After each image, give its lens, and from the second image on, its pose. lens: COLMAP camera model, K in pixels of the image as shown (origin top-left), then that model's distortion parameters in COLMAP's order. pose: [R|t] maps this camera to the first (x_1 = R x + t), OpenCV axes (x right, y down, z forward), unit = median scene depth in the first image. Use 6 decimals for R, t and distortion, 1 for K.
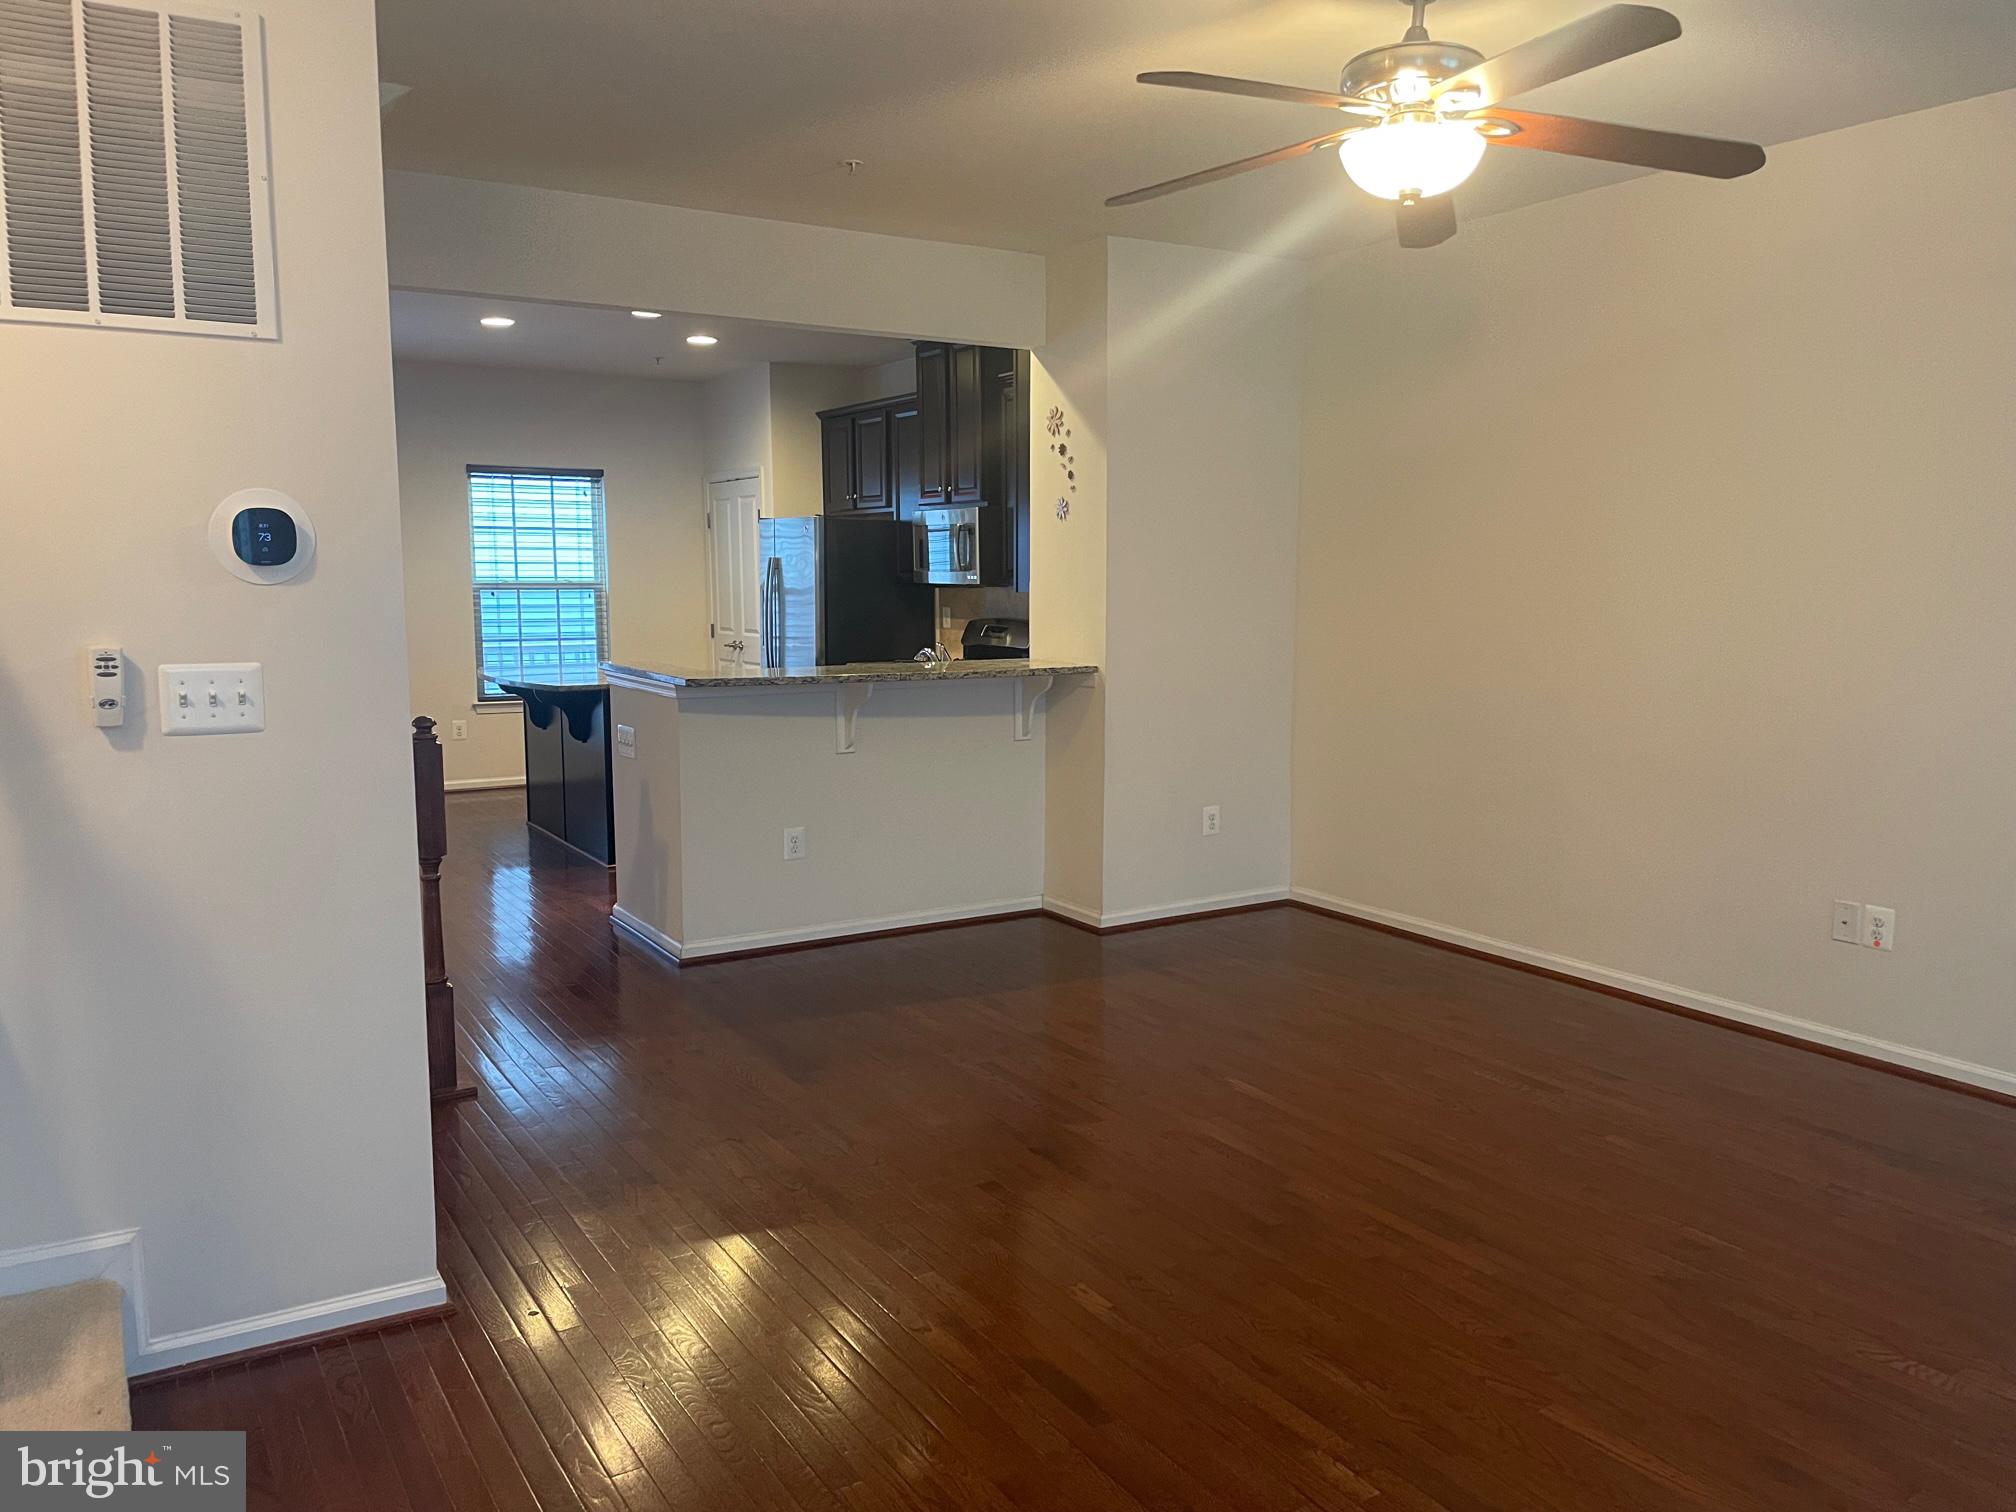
lens RADIAL K [[1540.0, 0, 1009.6], [0, 1540.0, 754.4], [0, 0, 1]] dist [0.053973, -0.062182]
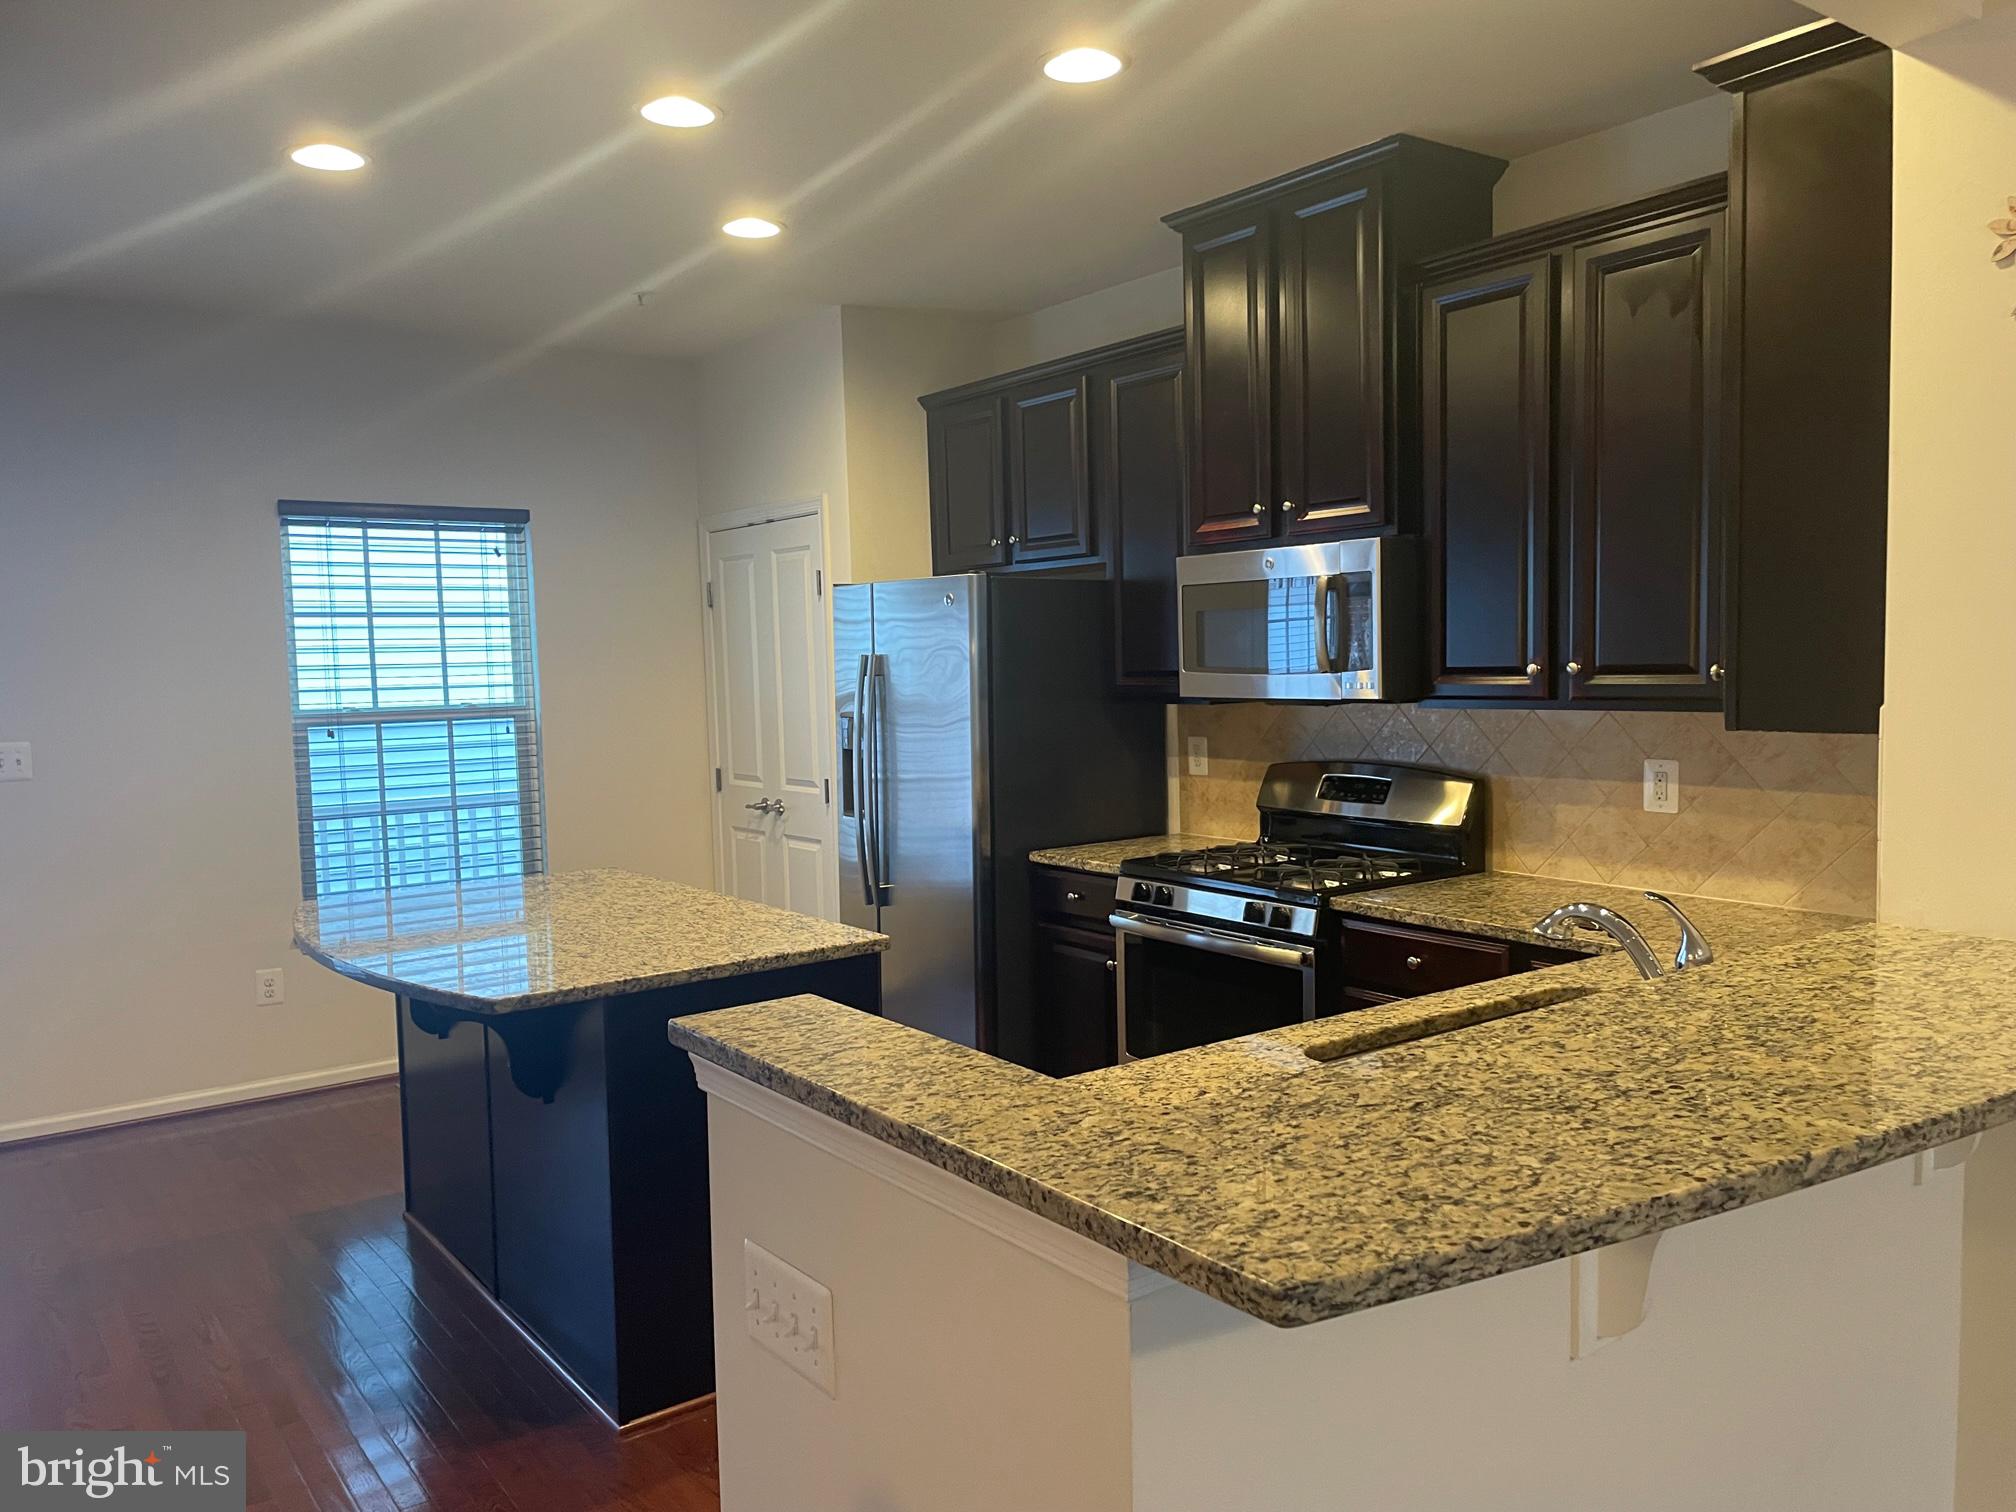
lens RADIAL K [[1540.0, 0, 1004.9], [0, 1540.0, 760.9], [0, 0, 1]] dist [0.053973, -0.062182]
pose [[0.995359, -0.030685, 0.091207, -0.144173], [0.035549, 0.998005, -0.052183, -0.055673], [-0.089424, 0.055183, 0.994464, 0.424964]]
